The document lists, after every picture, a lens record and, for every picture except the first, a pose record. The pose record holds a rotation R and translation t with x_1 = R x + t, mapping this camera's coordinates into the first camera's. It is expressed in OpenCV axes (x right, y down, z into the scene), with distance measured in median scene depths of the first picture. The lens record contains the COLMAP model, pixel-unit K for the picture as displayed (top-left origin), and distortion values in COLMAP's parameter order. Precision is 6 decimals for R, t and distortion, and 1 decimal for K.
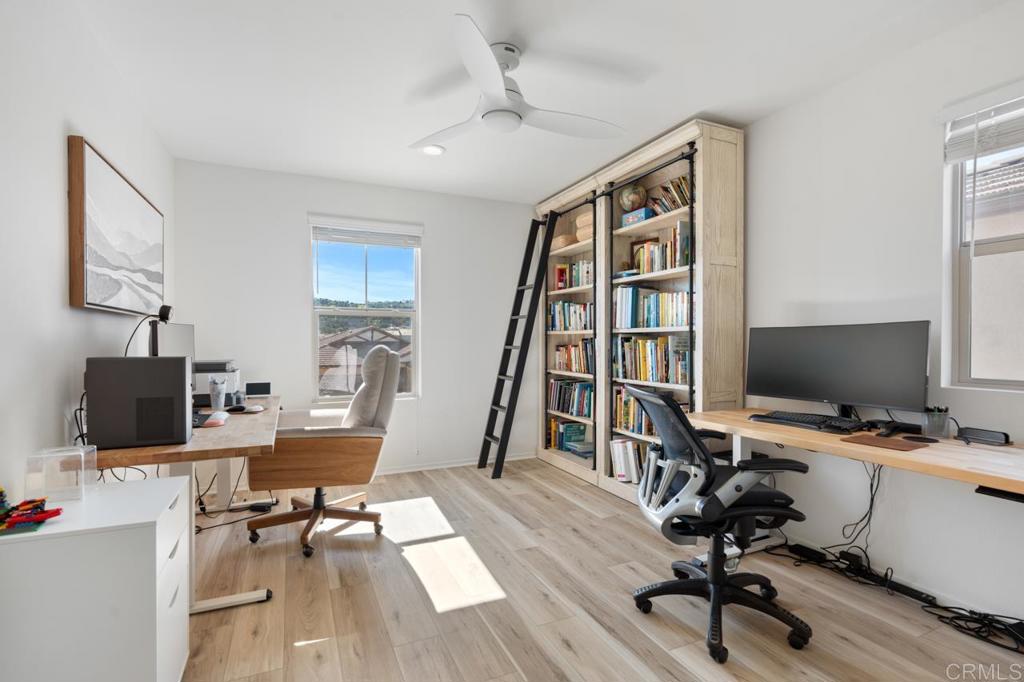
lens RADIAL K [[489.9, 0, 512.6], [0, 489.9, 349.2], [0, 0, 1]] dist [-0.001029, -0.000068]
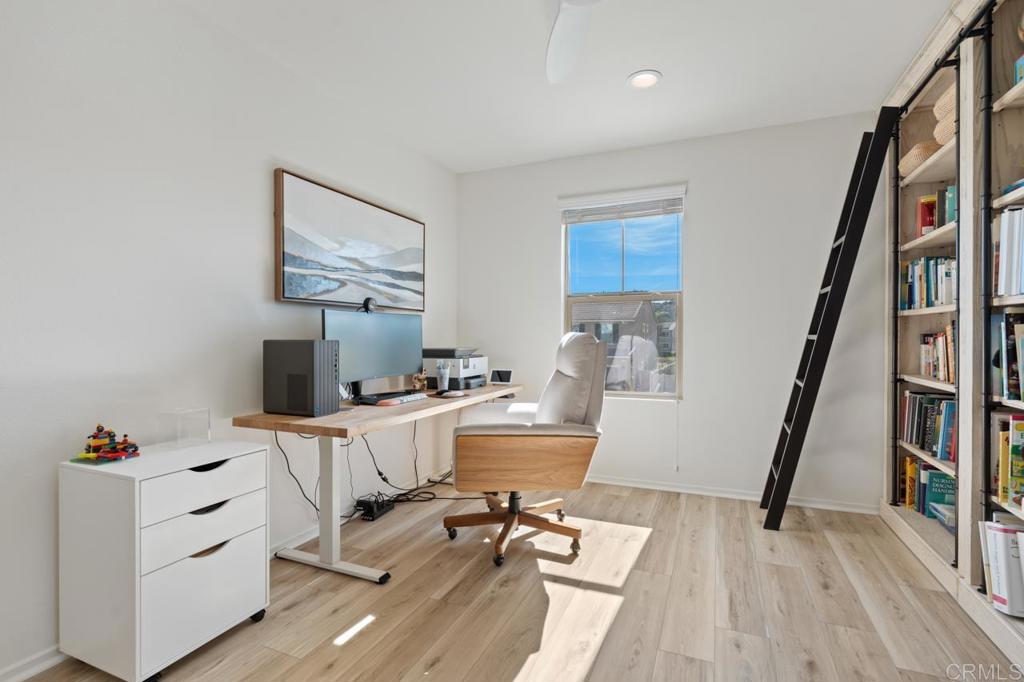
lens RADIAL K [[485.1, 0, 512.0], [0, 485.1, 341.0], [0, 0, 1]] dist [0.000951, 0.000187]
pose [[0.674296, 0.004905, -0.738445, 0.238554], [-0.010409, 0.999942, -0.002863, 0.008832], [0.738388, 0.009617, 0.674308, 0.302375]]
